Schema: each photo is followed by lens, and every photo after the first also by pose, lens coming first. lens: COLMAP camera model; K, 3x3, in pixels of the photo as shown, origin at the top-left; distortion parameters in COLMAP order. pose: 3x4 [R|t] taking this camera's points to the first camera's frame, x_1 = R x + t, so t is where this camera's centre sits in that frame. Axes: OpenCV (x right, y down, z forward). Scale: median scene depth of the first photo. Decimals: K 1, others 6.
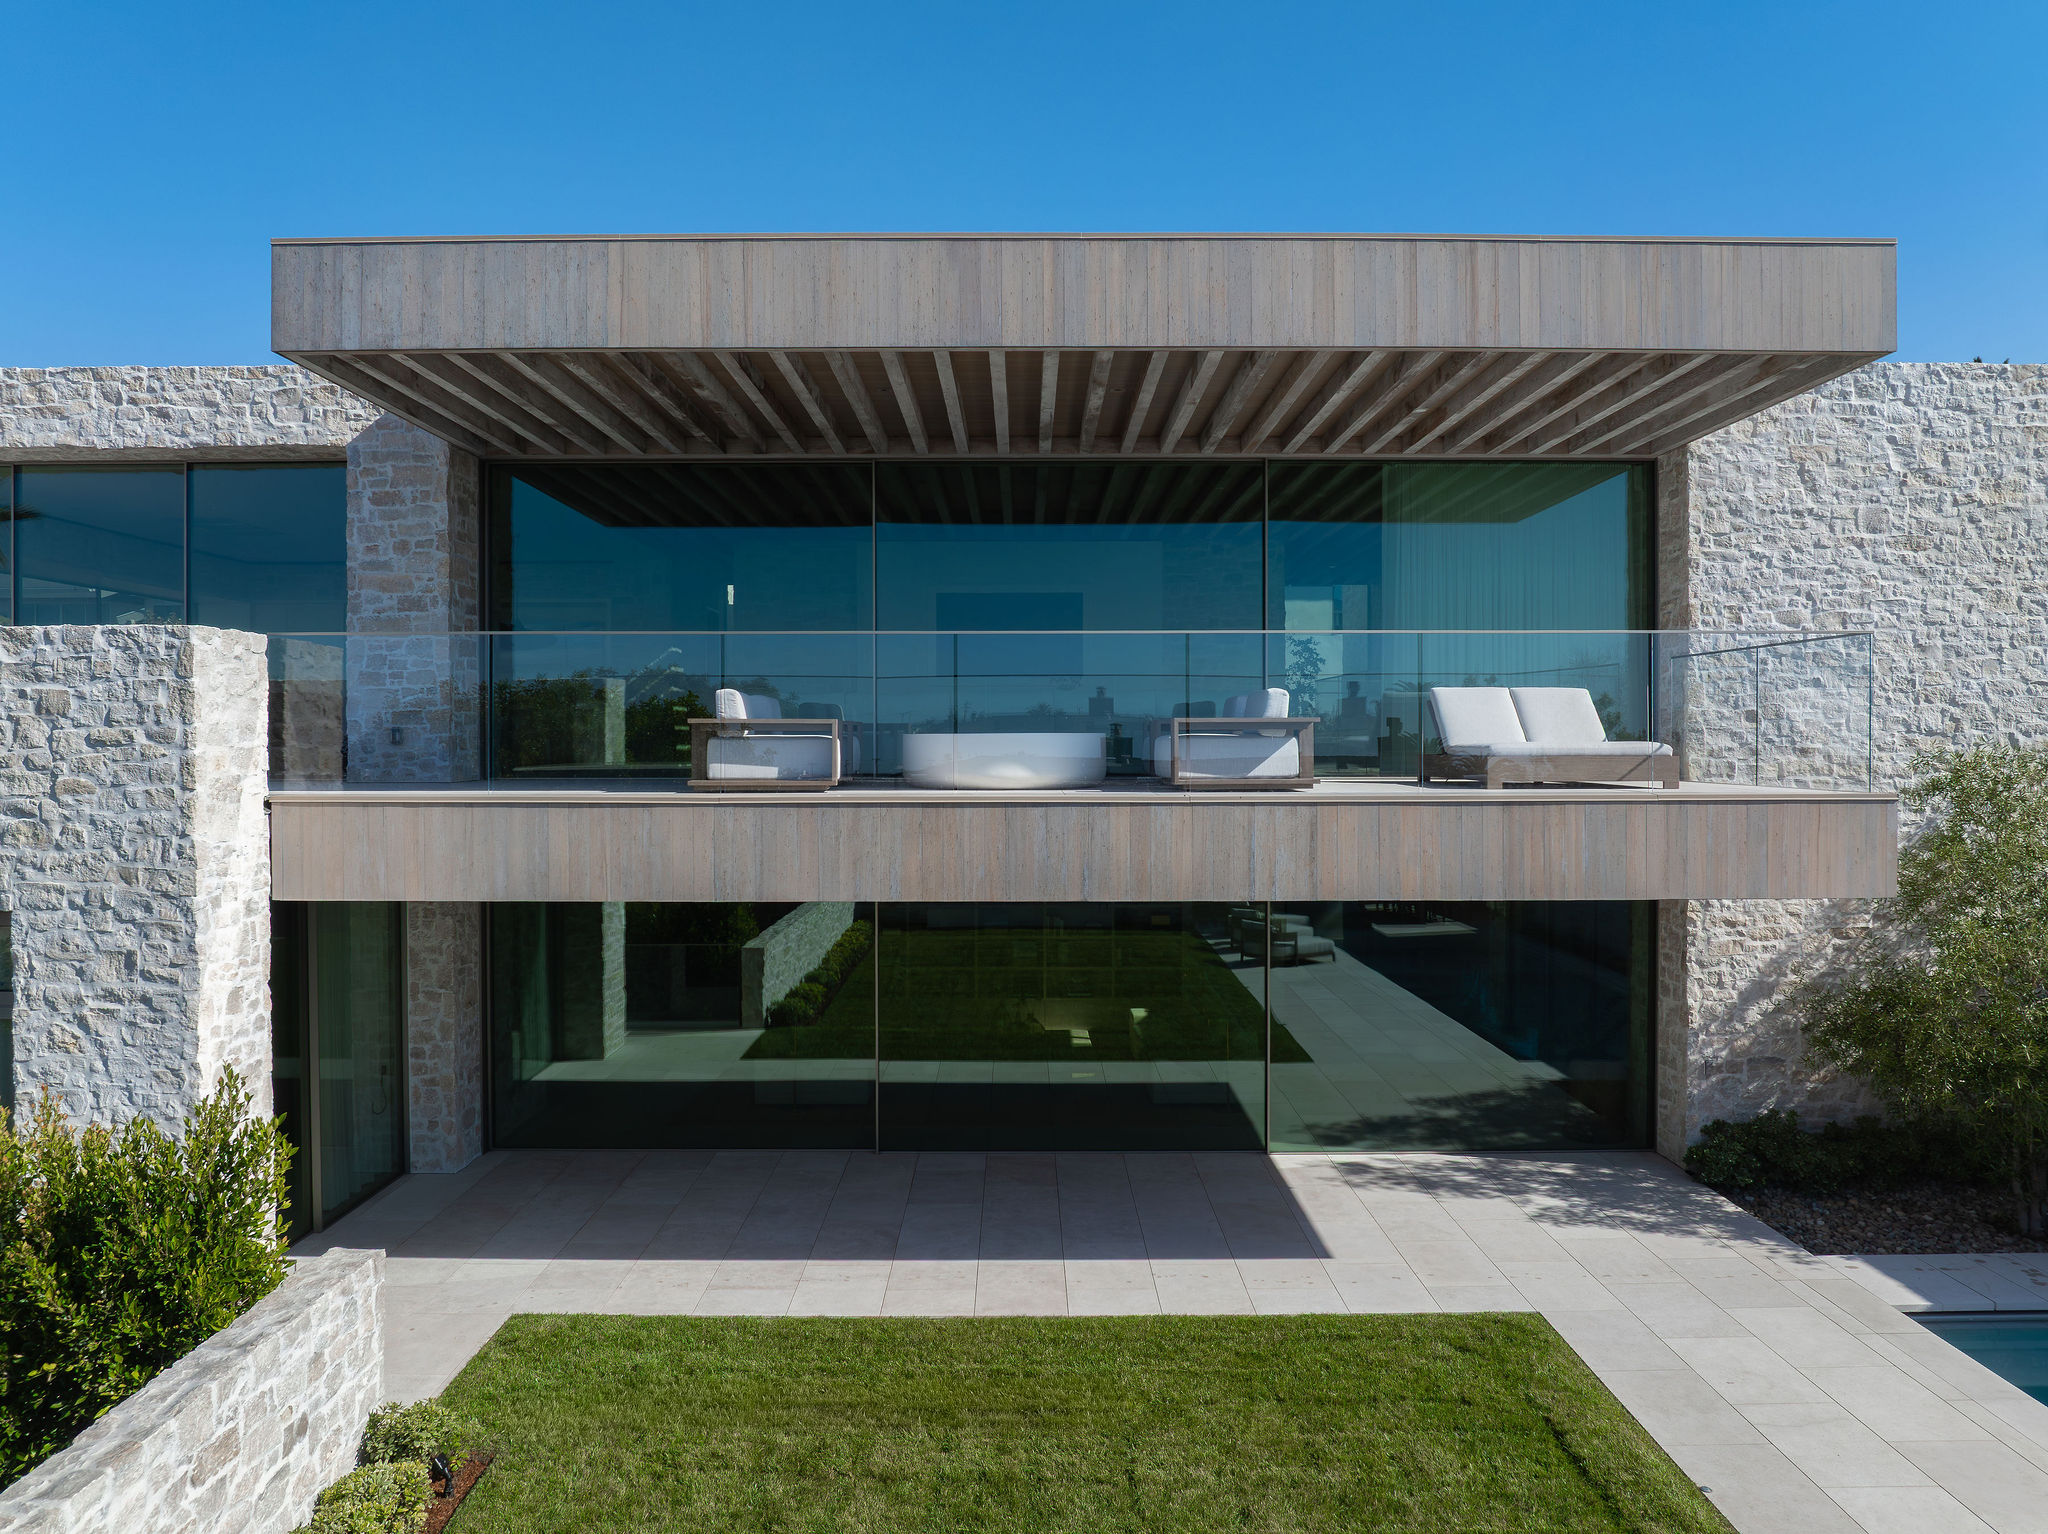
lens RADIAL K [[1459.4, 0, 1026.1], [0, 1459.4, 758.0], [0, 0, 1]] dist [-0.067508, 0.038267]
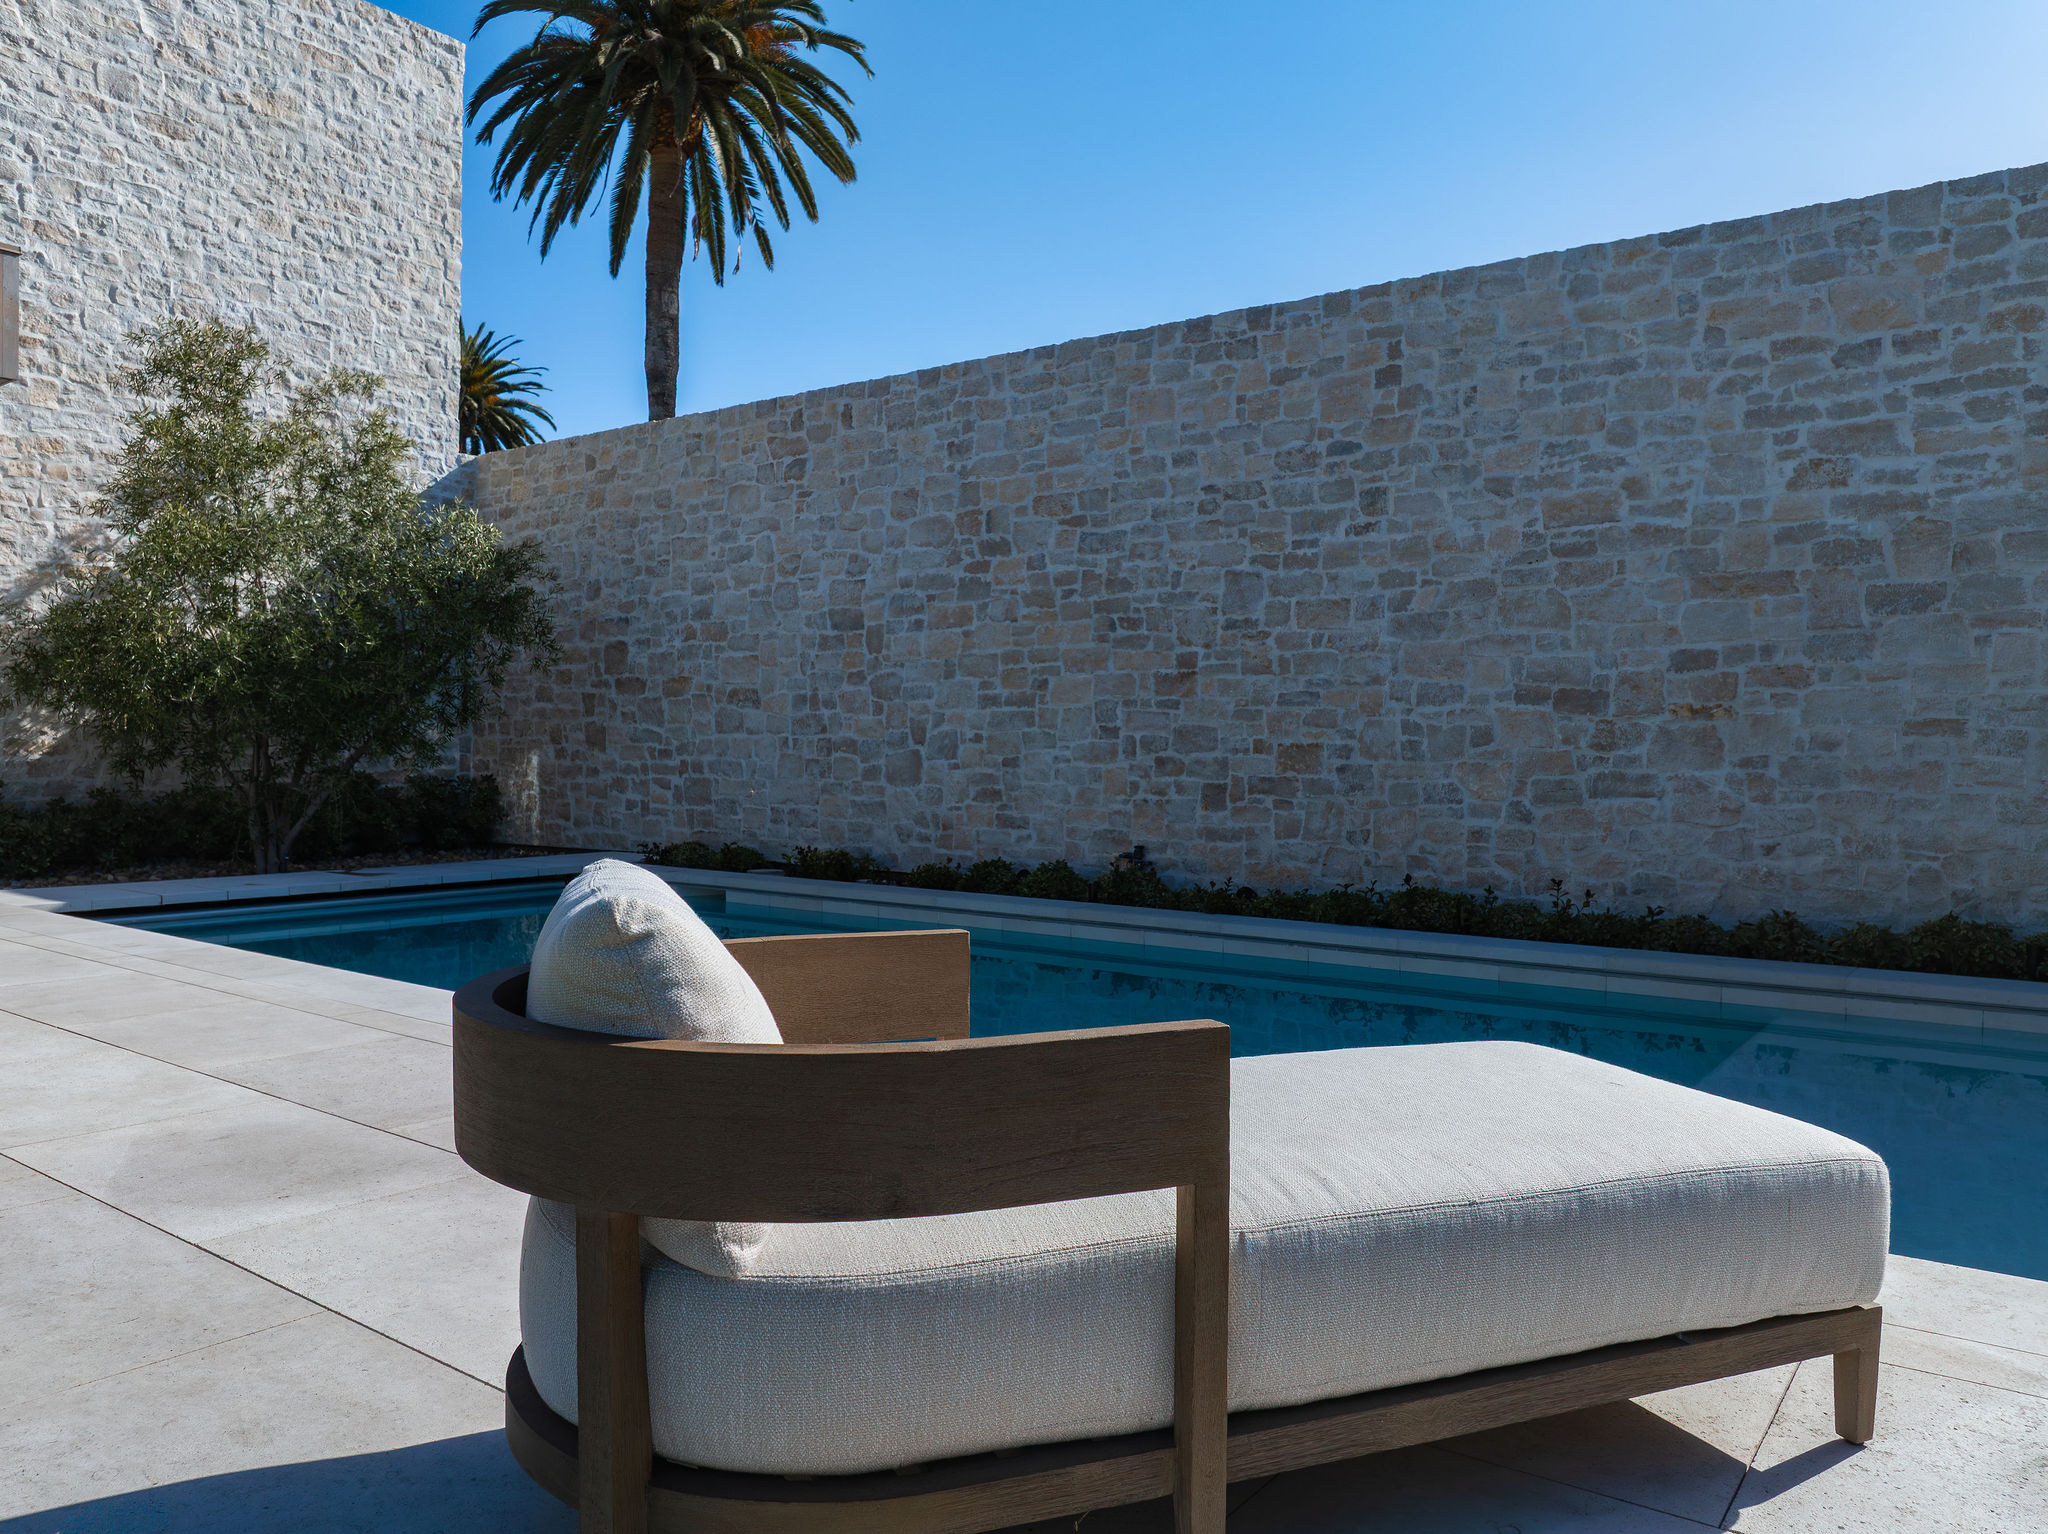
lens RADIAL K [[1475.3, 0, 1011.8], [0, 1475.3, 758.6], [0, 0, 1]] dist [-0.051482, 0.032431]
pose [[0.600342, -0.000604, 0.799743, 0.227096], [-0.000983, 0.999998, 0.001493, 0.229242], [-0.799743, -0.001682, 0.600341, 0.067697]]
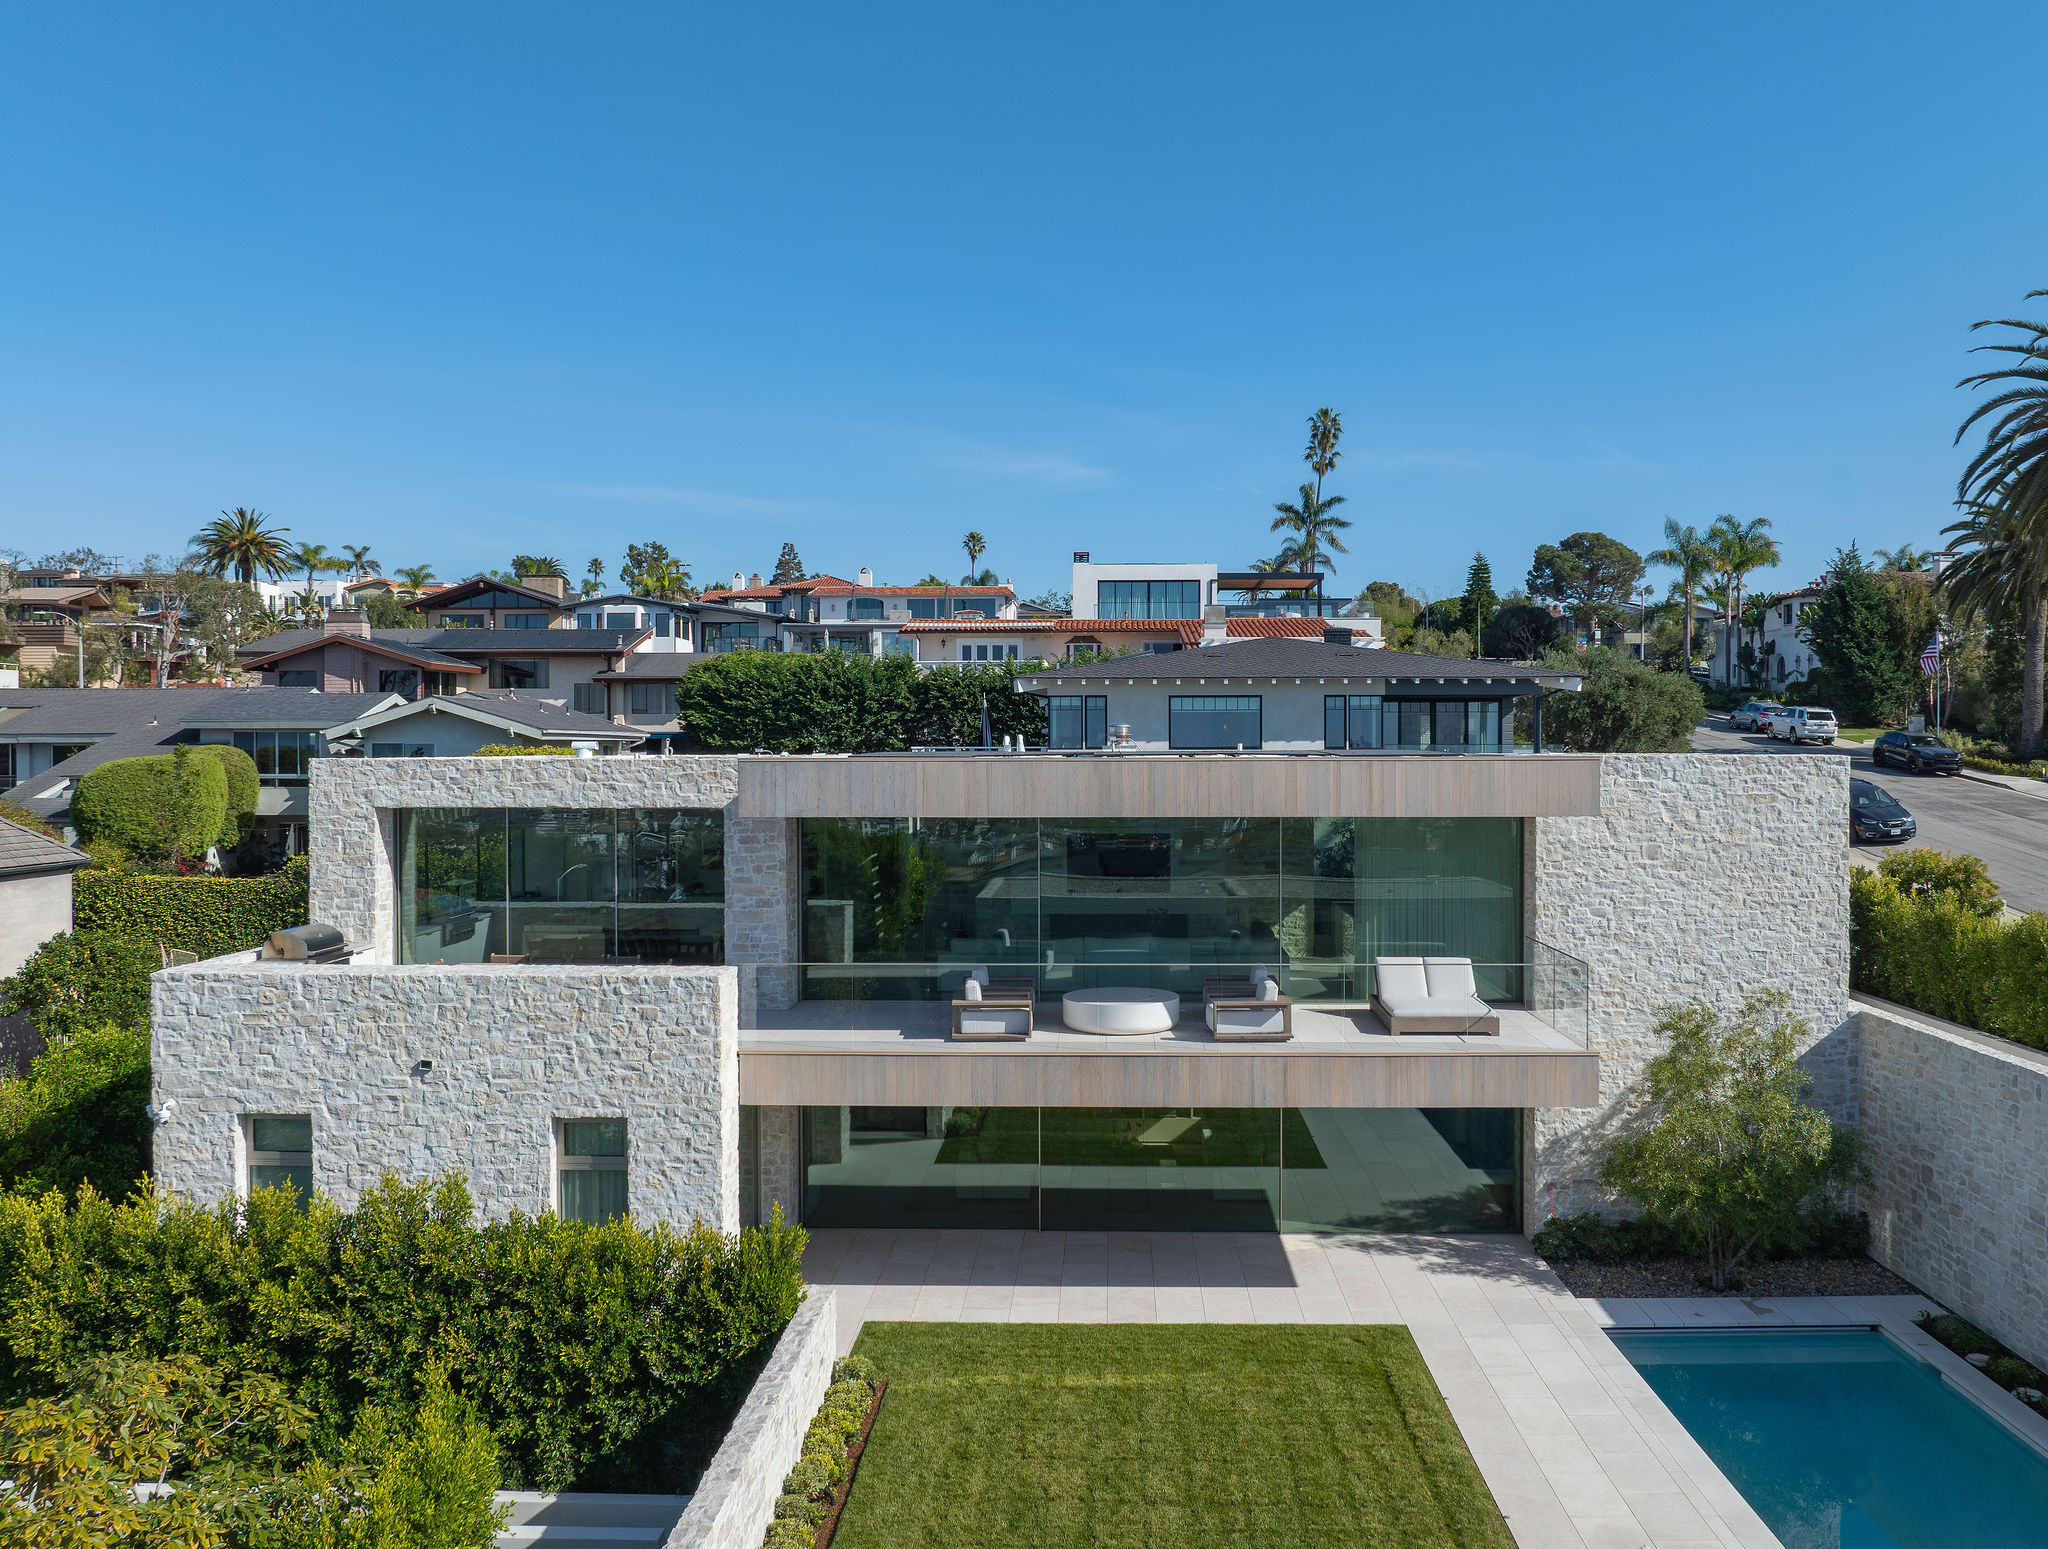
lens RADIAL K [[1605.6, 0, 1081.4], [0, 1605.6, 772.1], [0, 0, 1]] dist [-0.036954, -0.012612]
pose [[0.999690, 0.000111, -0.024900, -0.013522], [-0.000069, 0.999999, 0.001679, -0.261171], [0.024900, -0.001677, 0.999689, -0.839968]]
